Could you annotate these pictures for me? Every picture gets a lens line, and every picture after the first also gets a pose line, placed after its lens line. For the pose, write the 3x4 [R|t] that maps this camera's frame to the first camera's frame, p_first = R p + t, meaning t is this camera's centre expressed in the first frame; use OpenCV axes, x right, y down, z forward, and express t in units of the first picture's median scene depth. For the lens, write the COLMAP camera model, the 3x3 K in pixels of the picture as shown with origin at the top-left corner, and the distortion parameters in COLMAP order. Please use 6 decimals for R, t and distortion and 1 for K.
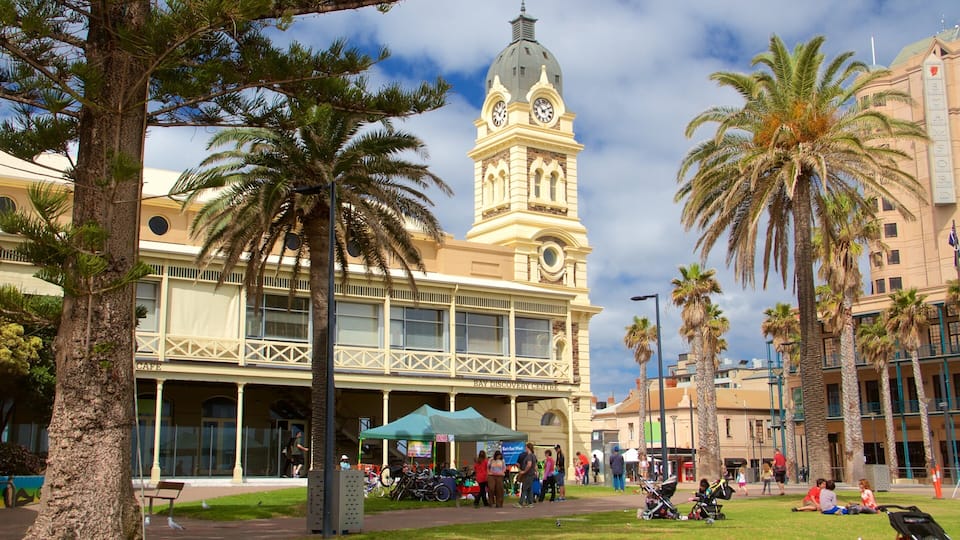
lens RADIAL K [[1091.0, 0, 479.4], [0, 1091.0, 269.0], [0, 0, 1]] dist [-0.010244, 0.000000]
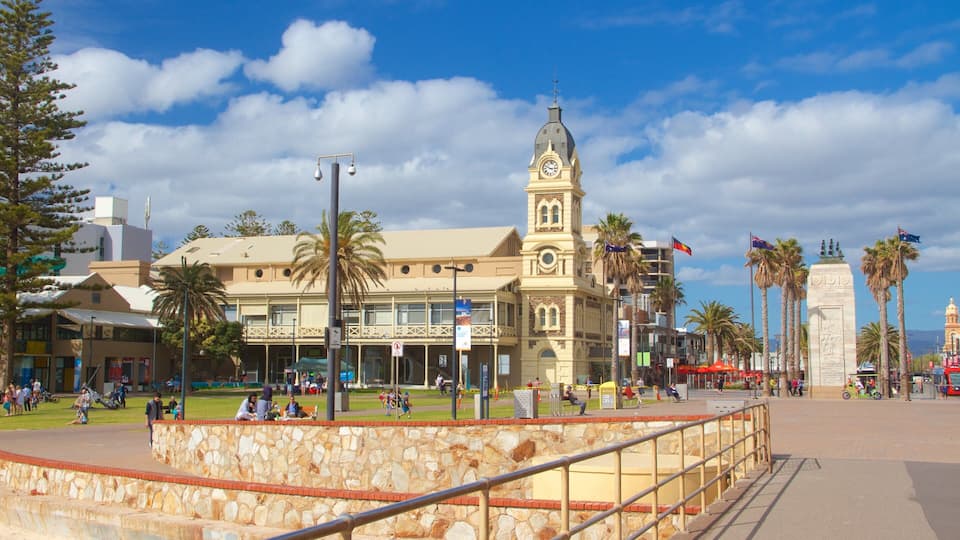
lens RADIAL K [[1091.0, 0, 480.2], [0, 1091.0, 270.0], [0, 0, 1]] dist [-0.010244, 0.000000]
pose [[0.616450, -0.074828, -0.783831, 1.306185], [0.134192, 0.990895, 0.010941, -0.025873], [0.775875, -0.111929, 0.620878, -0.127986]]
